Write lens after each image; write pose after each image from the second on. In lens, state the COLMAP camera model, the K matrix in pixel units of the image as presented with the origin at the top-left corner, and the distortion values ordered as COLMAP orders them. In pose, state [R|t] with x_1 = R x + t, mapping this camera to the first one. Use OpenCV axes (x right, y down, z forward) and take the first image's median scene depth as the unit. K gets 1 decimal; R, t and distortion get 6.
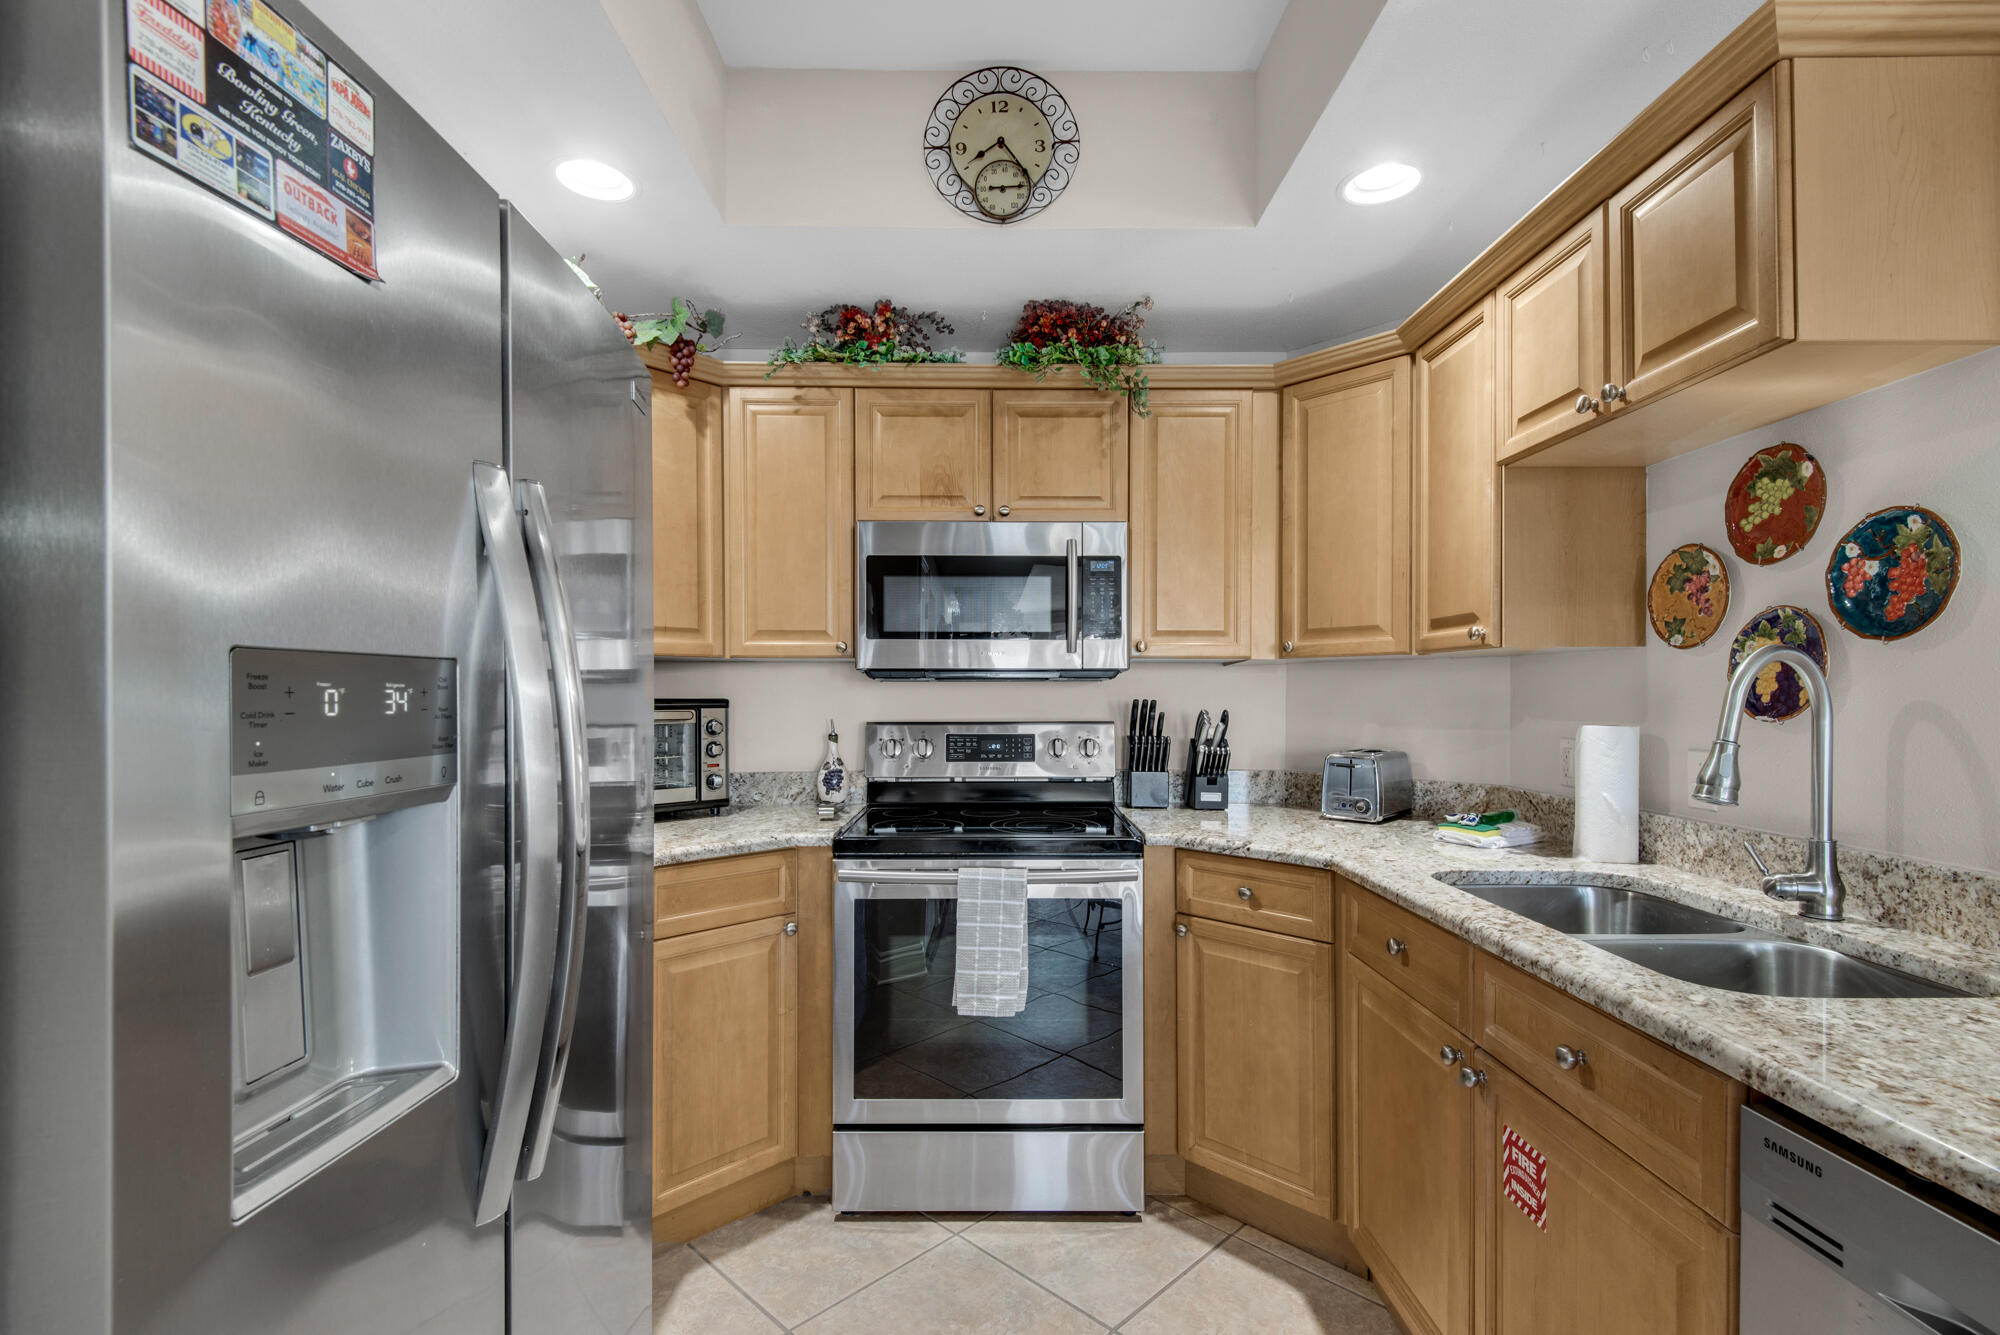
lens RADIAL K [[910.3, 0, 993.6], [0, 910.3, 692.7], [0, 0, 1]] dist [0.029391, -0.000222]
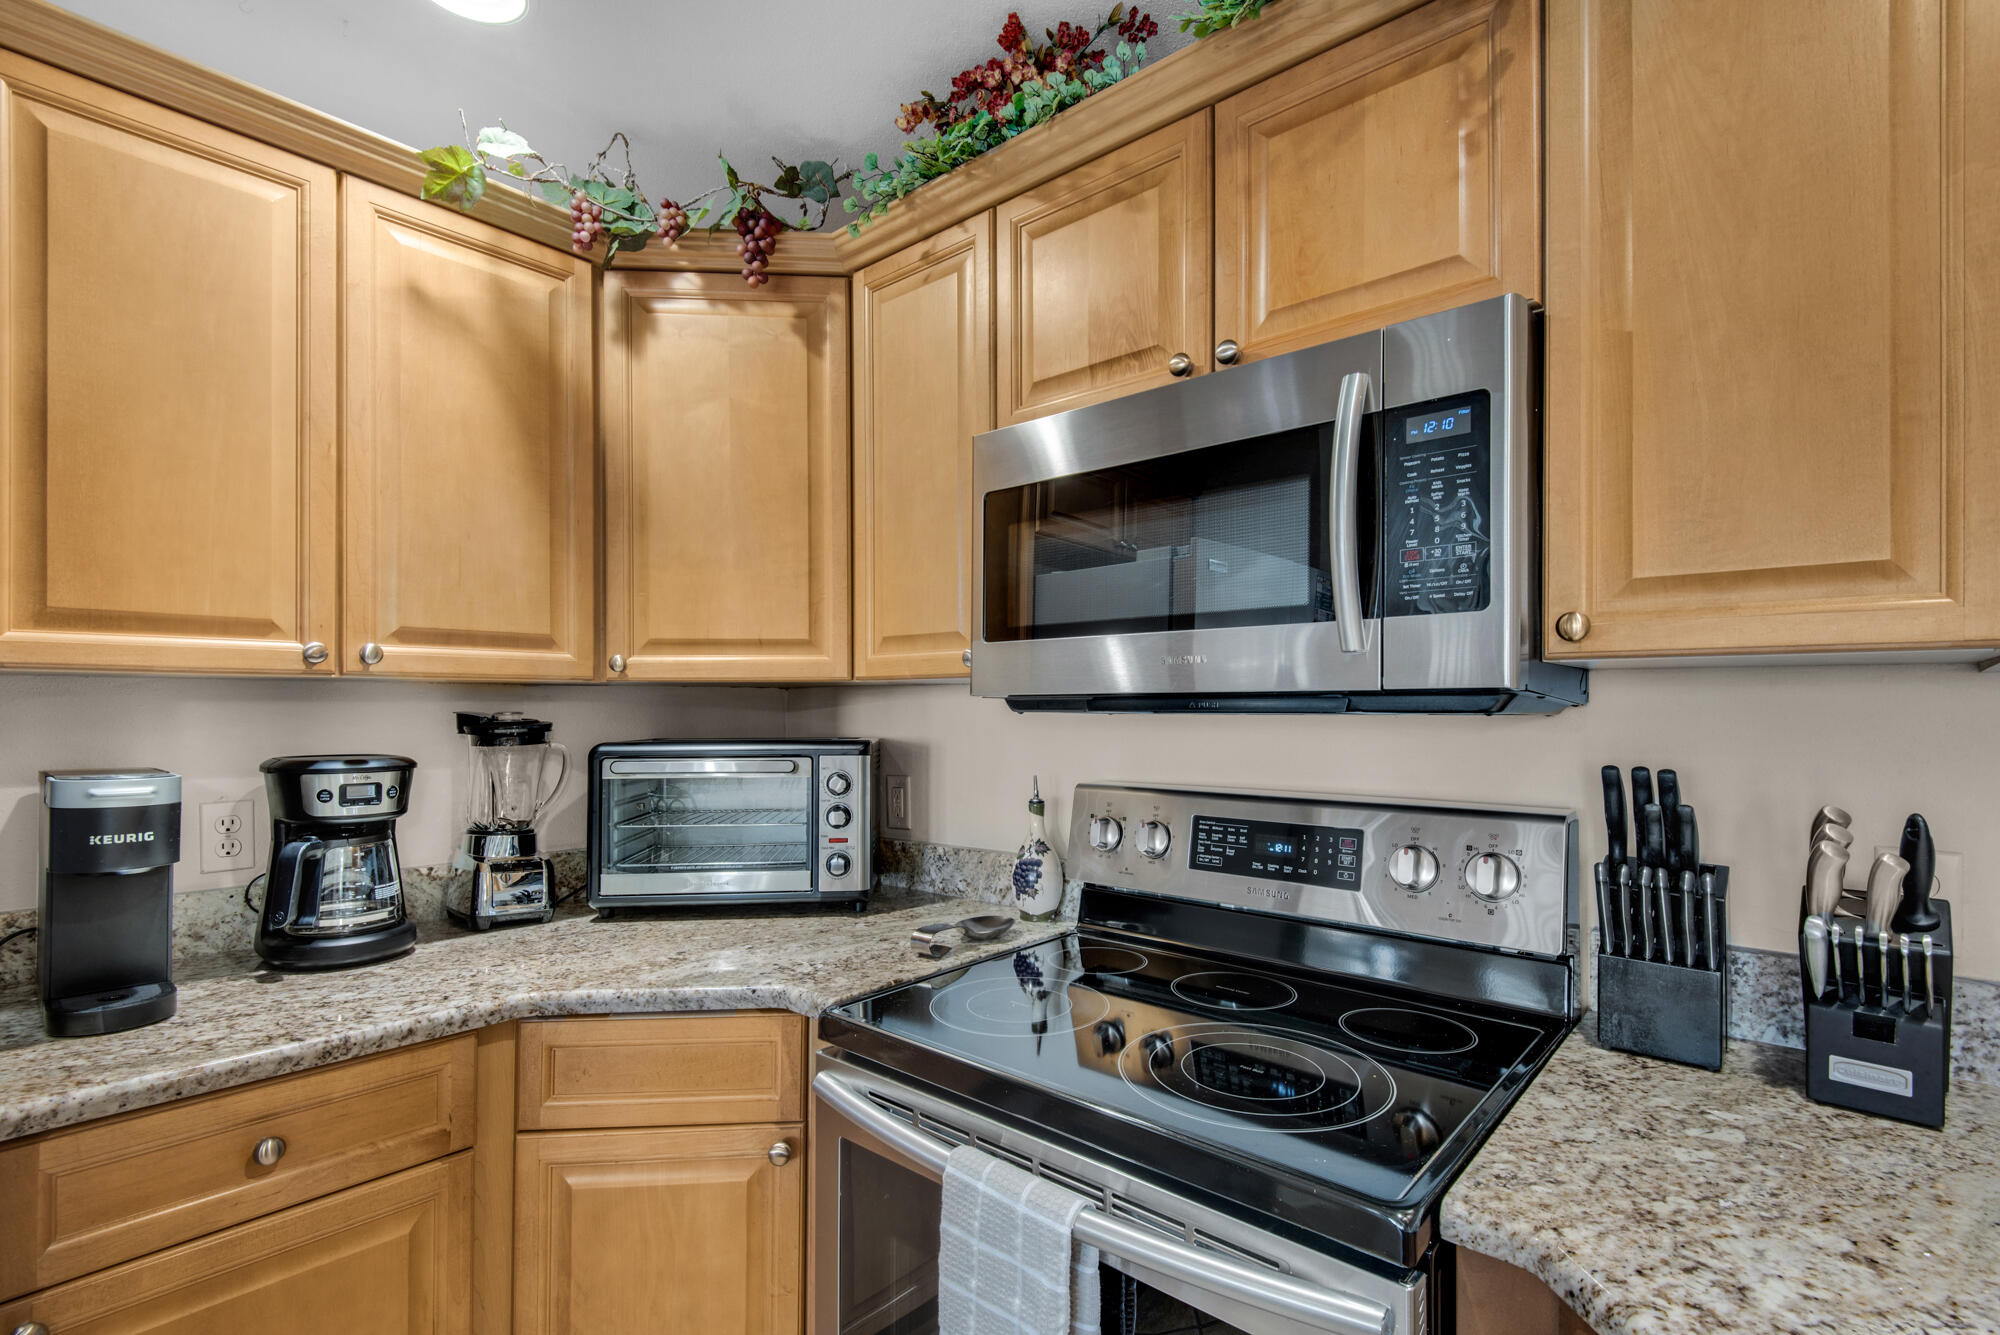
lens RADIAL K [[921.0, 0, 1005.3], [0, 921.0, 705.6], [0, 0, 1]] dist [0.016061, -0.000931]
pose [[0.753204, -0.002507, -0.657783, 0.235385], [0.003854, 0.999992, 0.000602, -0.020426], [0.657776, -0.002988, 0.753208, 0.569468]]
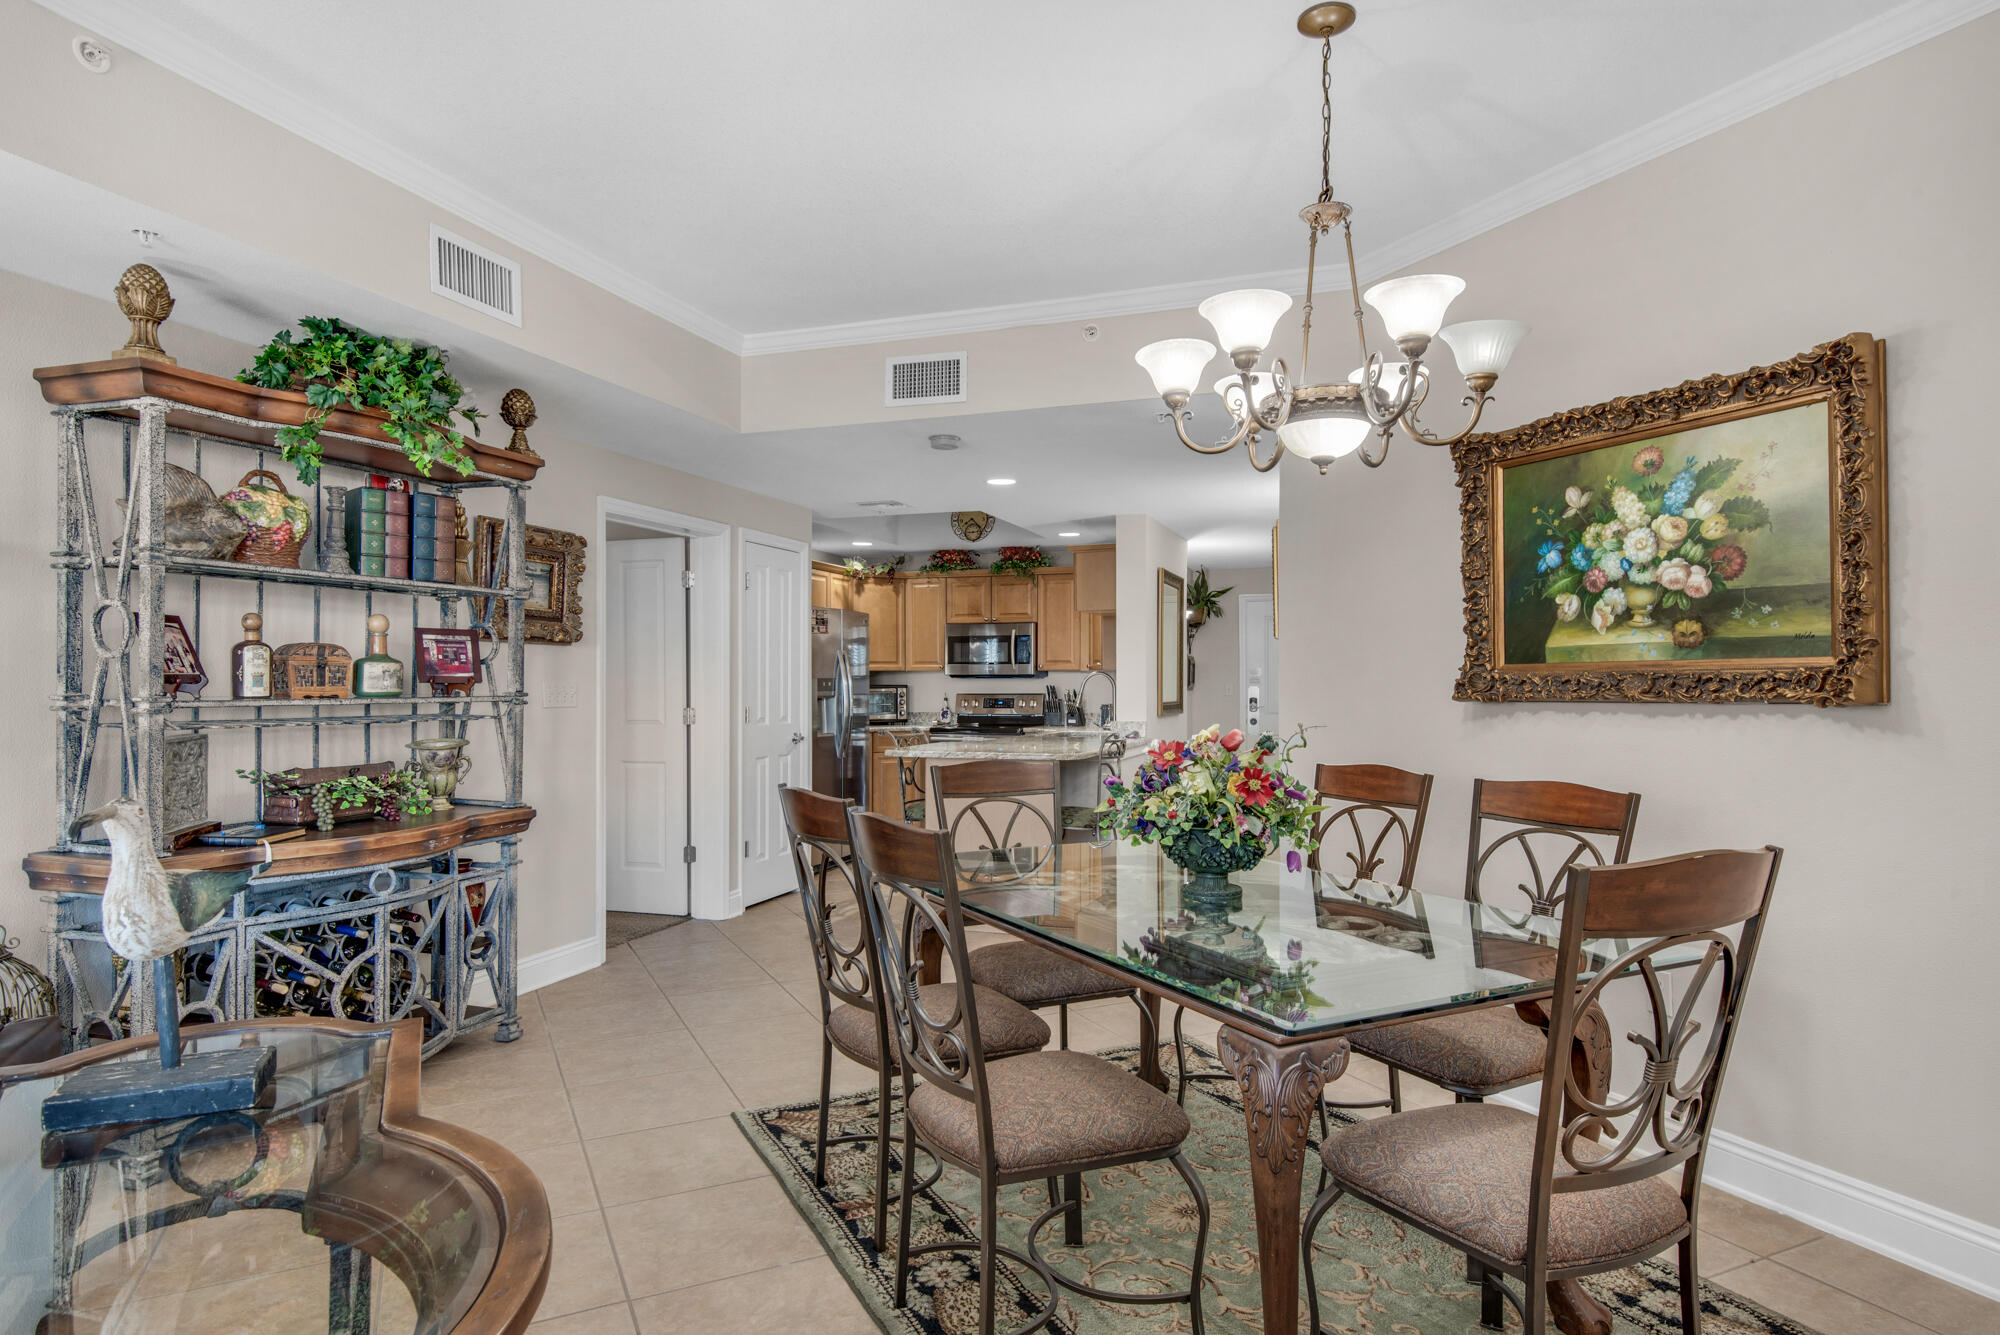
lens RADIAL K [[1139.2, 0, 999.9], [0, 1139.2, 692.7], [0, 0, 1]] dist [0.004005, 0.000672]
pose [[0.941099, 0.000563, -0.338131, 1.238003], [0.002786, 0.999952, 0.009417, -0.002024], [0.338120, -0.009805, 0.941052, -2.366216]]
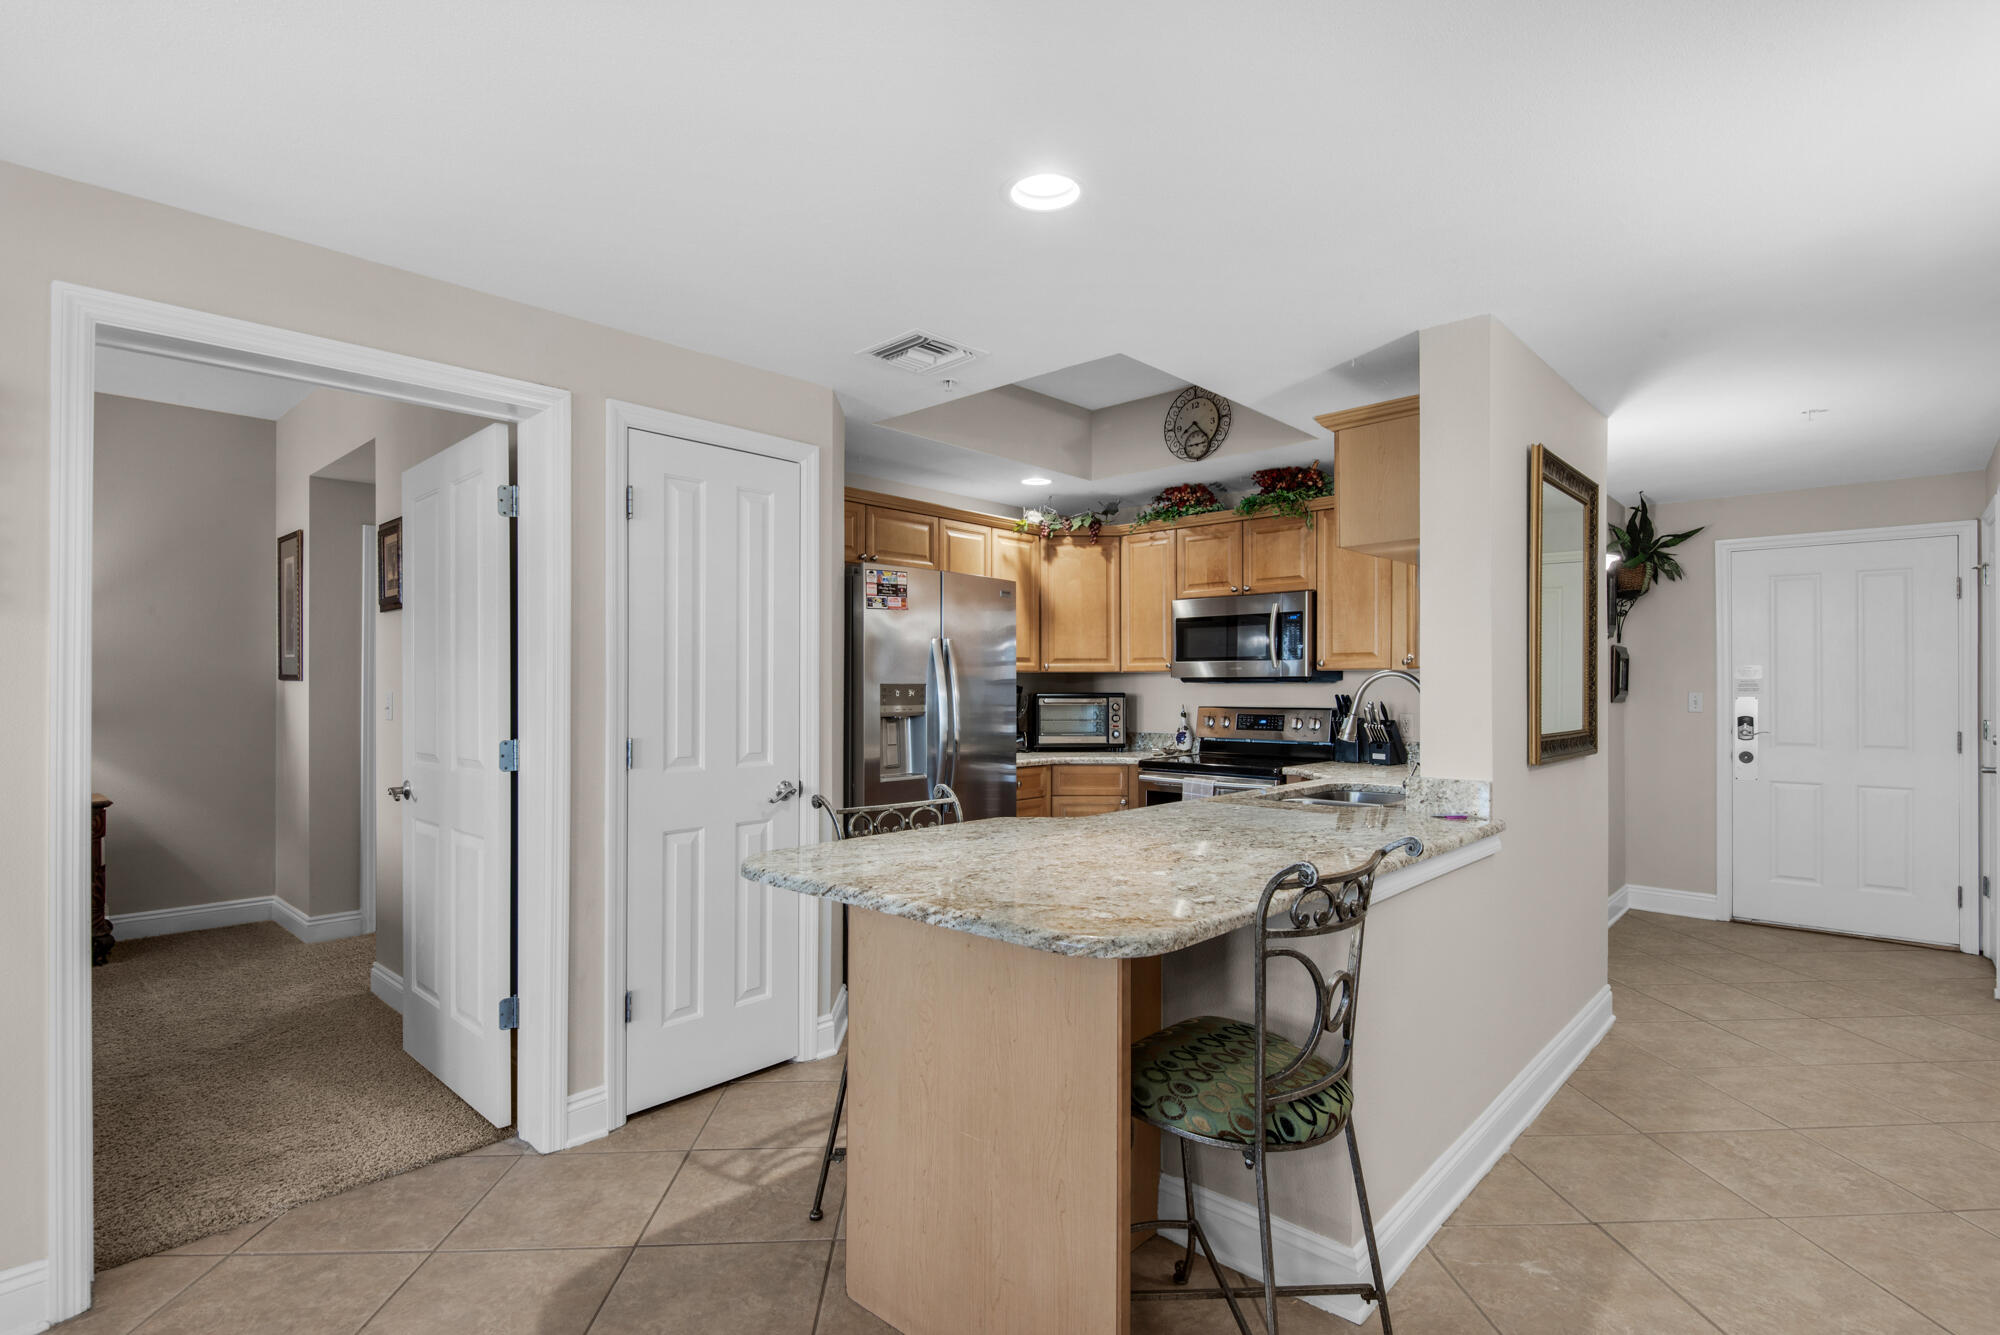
lens RADIAL K [[969.2, 0, 998.2], [0, 969.2, 681.9], [0, 0, 1]] dist [0.009901, -0.000141]
pose [[0.728957, -0.004082, -0.684548, 0.958995], [0.001172, 0.999988, -0.004714, -0.008052], [0.684559, 0.002634, 0.728953, -0.722865]]
